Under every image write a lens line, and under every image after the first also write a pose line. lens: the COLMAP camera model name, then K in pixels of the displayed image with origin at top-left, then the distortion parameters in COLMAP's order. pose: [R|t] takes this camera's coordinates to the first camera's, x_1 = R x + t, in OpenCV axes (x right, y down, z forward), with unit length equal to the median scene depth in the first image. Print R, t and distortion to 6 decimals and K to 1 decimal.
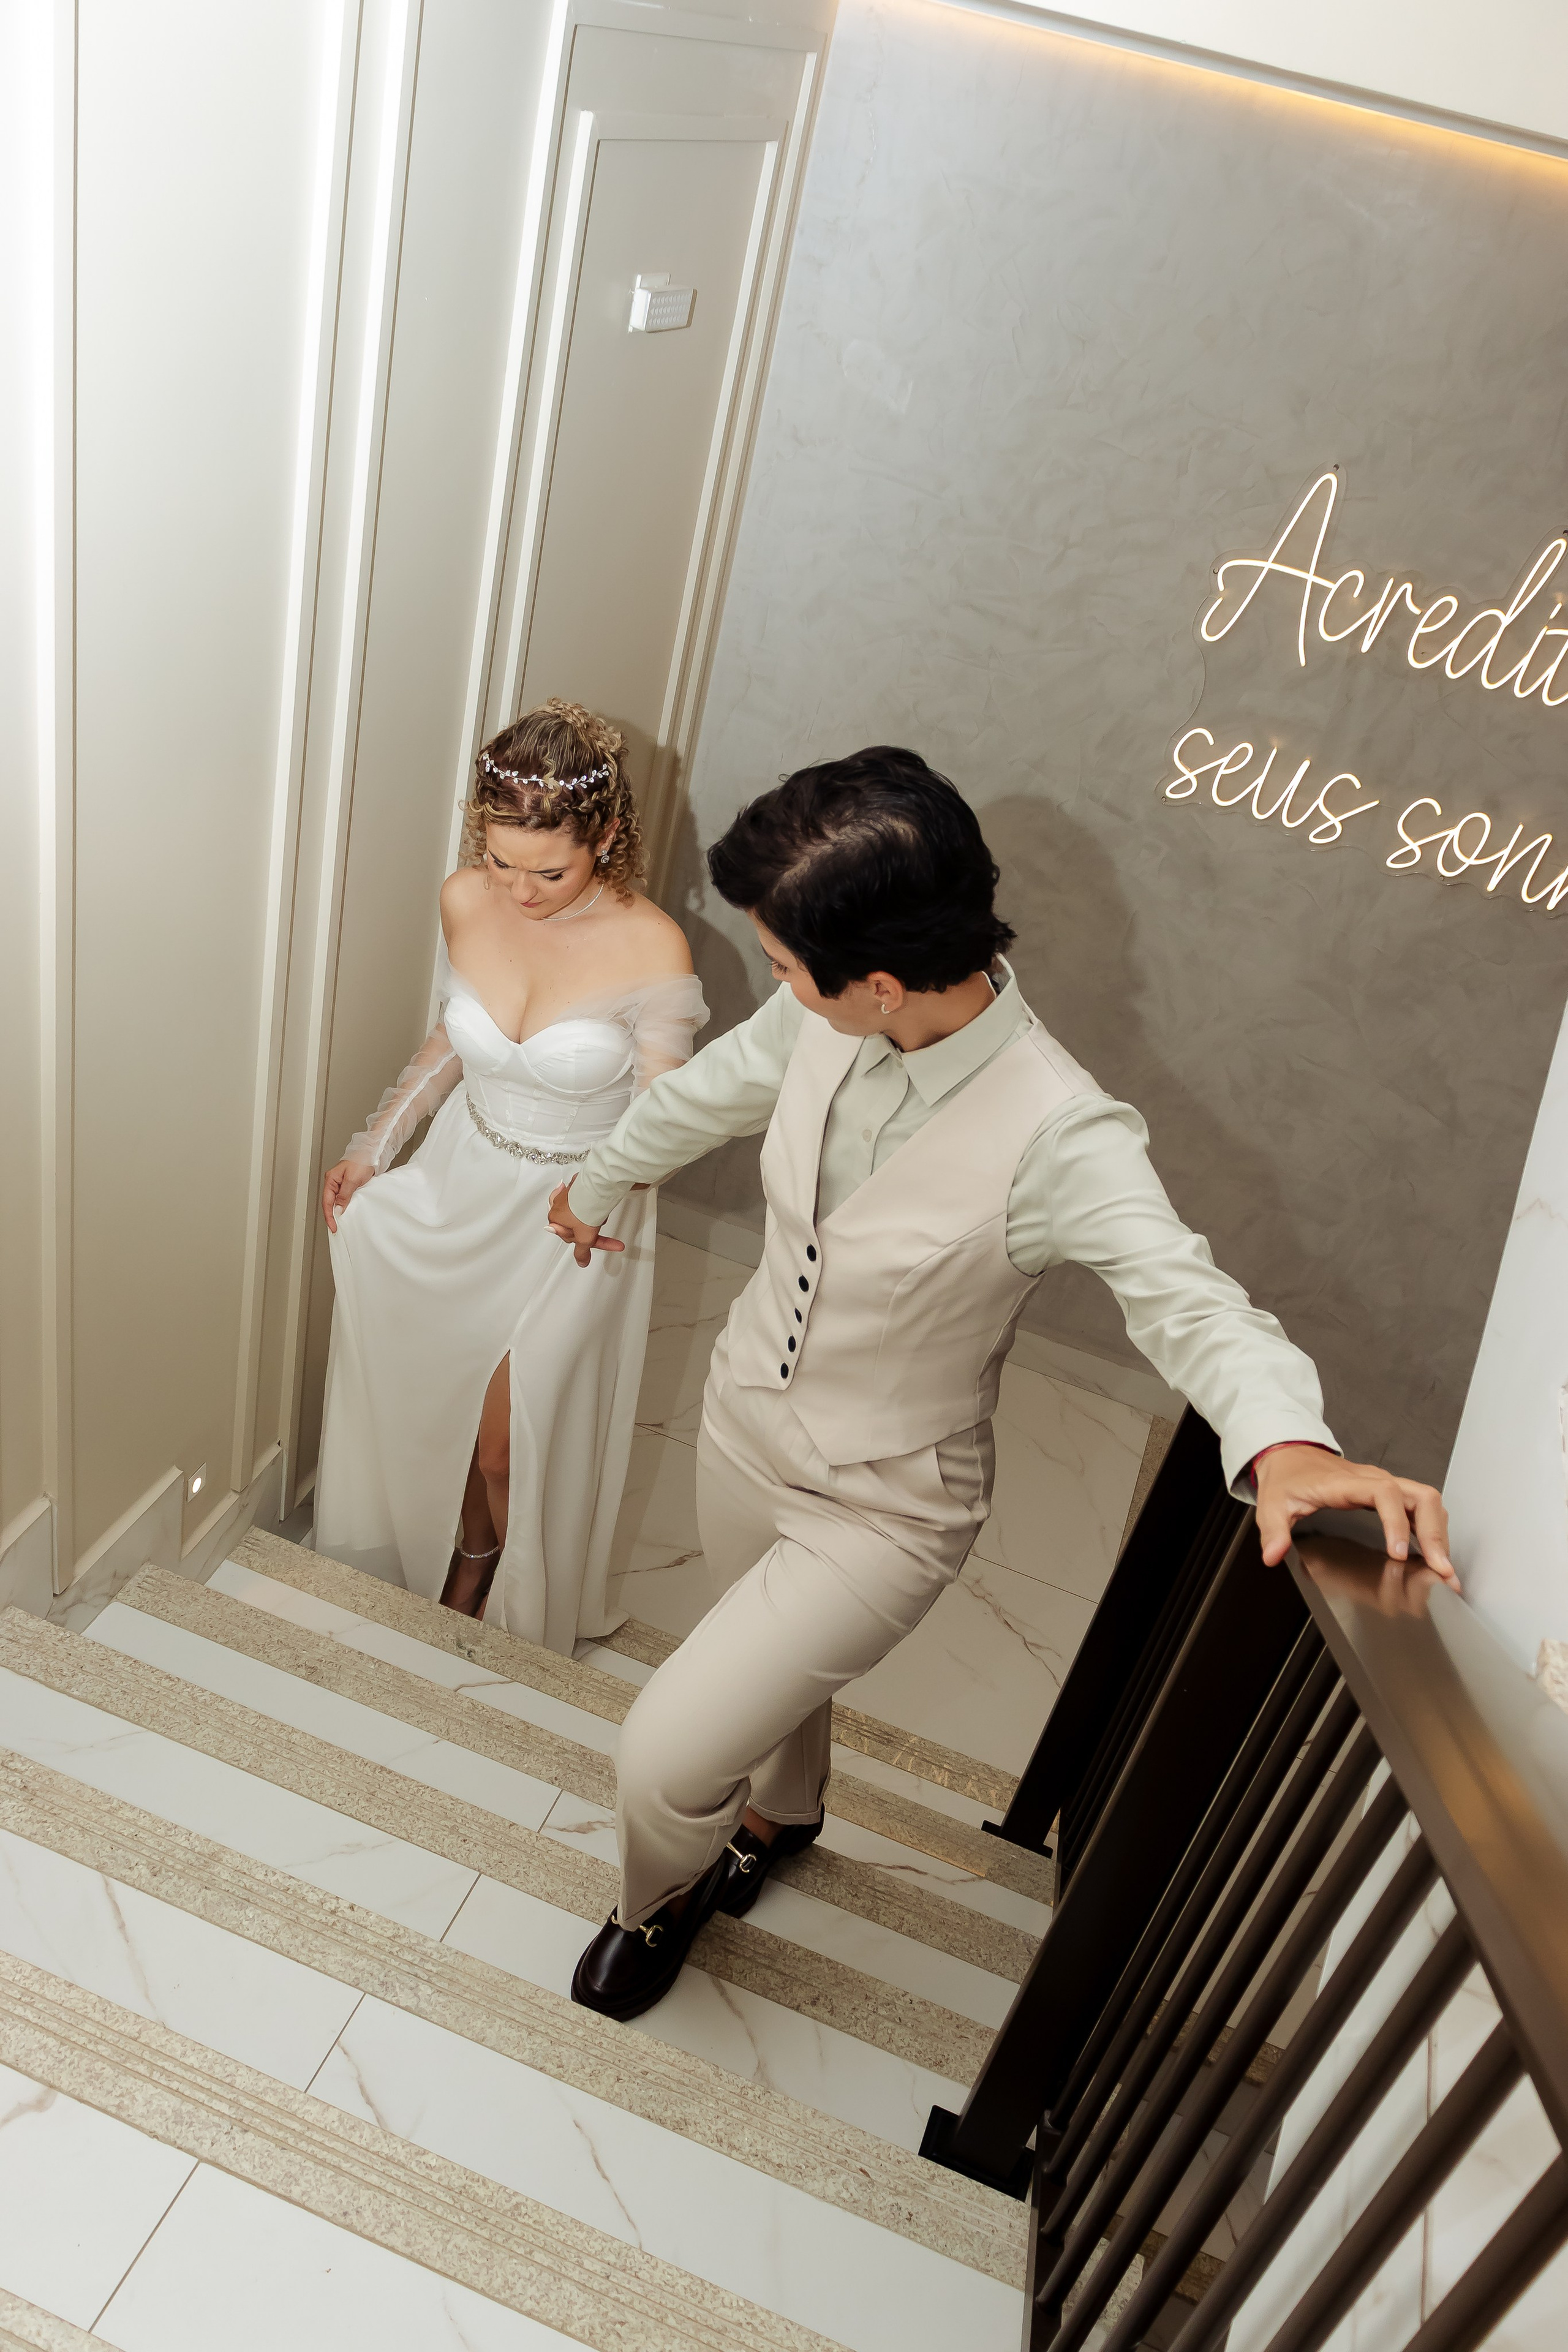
lens RADIAL K [[1846.5, 0, 784.0], [0, 1846.5, 1176.0], [0, 0, 1]] dist [-0.000293, 0.007591]
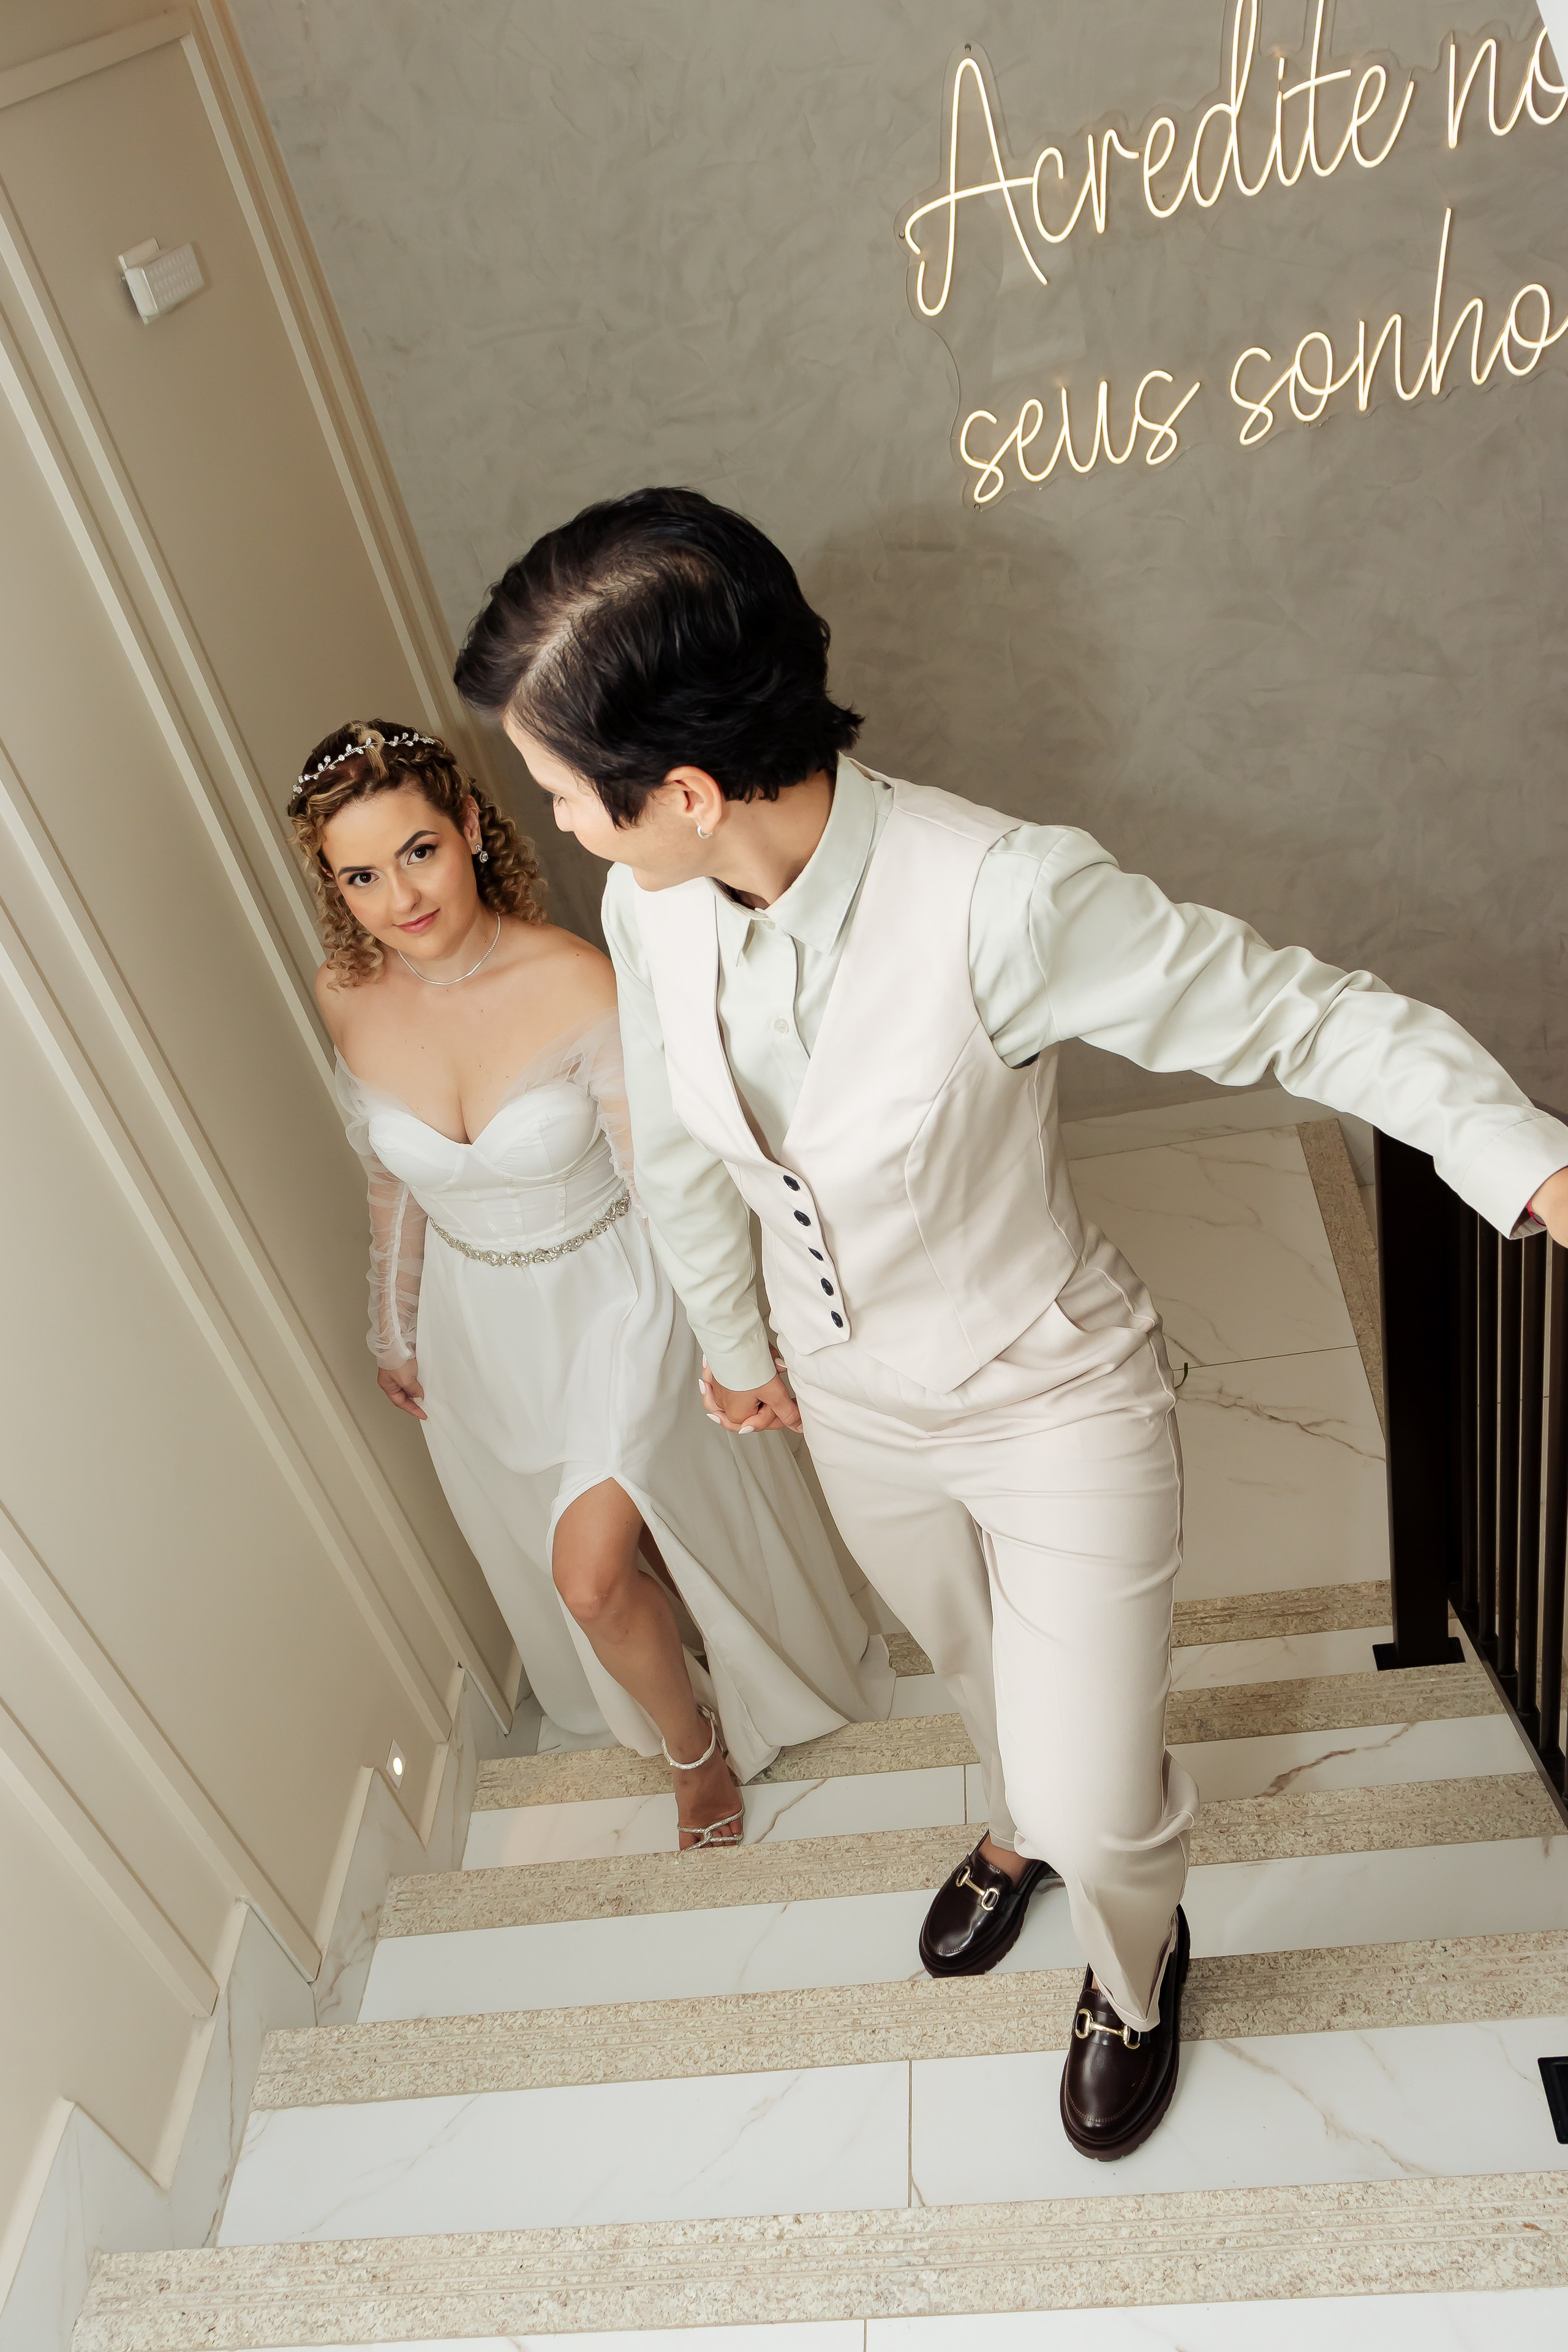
lens RADIAL K [[1846.5, 0, 784.0], [0, 1846.5, 1176.0], [0, 0, 1]] dist [-0.000293, 0.007591]
pose [[0.870213, -0.490986, -0.040760, 0.013020], [0.492591, 0.868607, 0.053626, -0.034080], [0.009075, -0.066744, 0.997729, 0.169540]]
